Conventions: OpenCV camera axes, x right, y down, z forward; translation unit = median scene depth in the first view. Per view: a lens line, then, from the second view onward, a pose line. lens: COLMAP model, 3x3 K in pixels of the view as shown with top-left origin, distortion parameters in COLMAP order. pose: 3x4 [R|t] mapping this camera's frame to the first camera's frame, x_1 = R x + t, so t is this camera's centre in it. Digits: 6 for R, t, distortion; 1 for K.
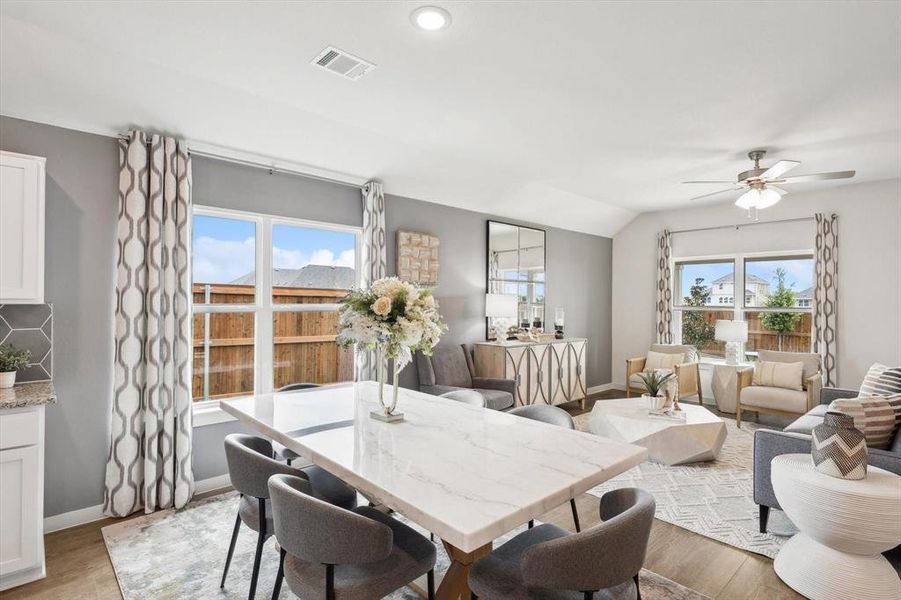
lens RADIAL K [[454.7, 0, 455.0], [0, 454.7, 298.8], [0, 0, 1]] dist [-0.002539, 0.003298]
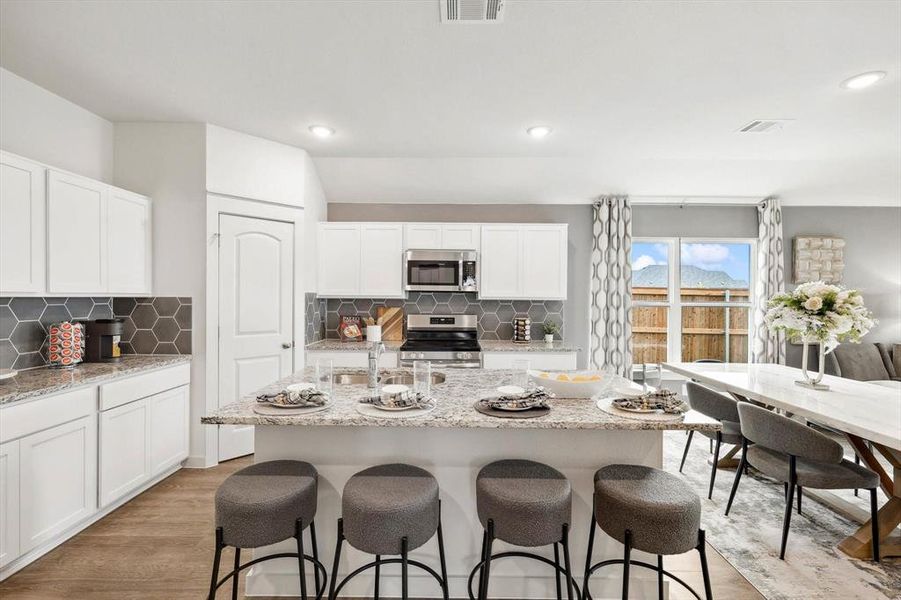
lens RADIAL K [[403.6, 0, 447.5], [0, 403.6, 297.5], [0, 0, 1]] dist [0.004765, -0.001490]
pose [[0.722104, -0.000592, -0.691784, -0.072305], [0.002267, 0.999996, 0.001510, -0.004346], [0.691781, -0.002659, 0.722103, -0.433924]]
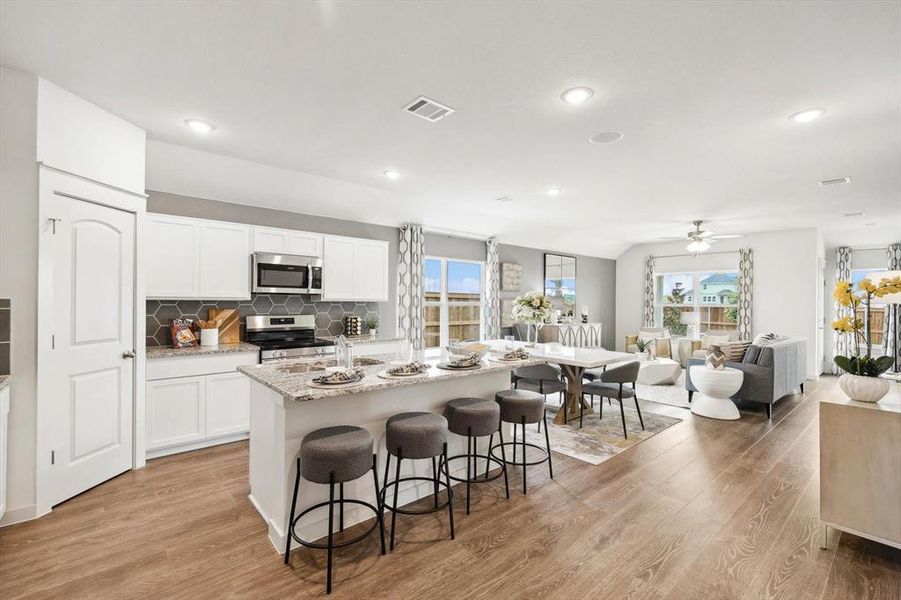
lens RADIAL K [[403.6, 0, 452.2], [0, 403.6, 298.4], [0, 0, 1]] dist [0.004765, -0.001490]
pose [[0.999468, 0.001014, -0.032597, -0.370819], [-0.000945, 0.999997, 0.002125, -0.008632], [0.032599, -0.002093, 0.999466, -0.880519]]
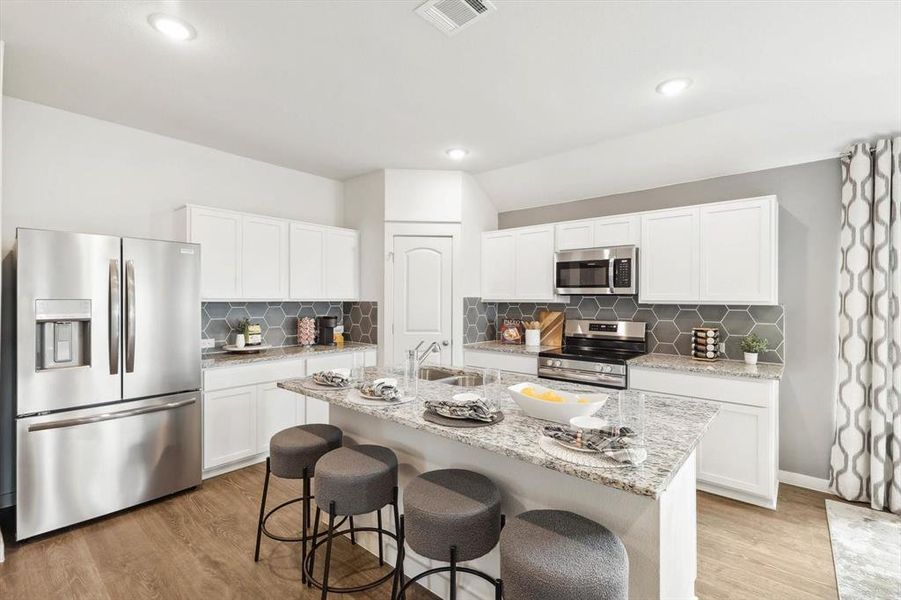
lens RADIAL K [[403.6, 0, 449.9], [0, 403.6, 300.7], [0, 0, 1]] dist [0.004765, -0.001490]
pose [[0.105256, -0.006585, -0.994423, 0.126966], [0.002722, 0.999976, -0.006334, 0.001521], [0.994441, -0.002040, 0.105272, -0.050653]]
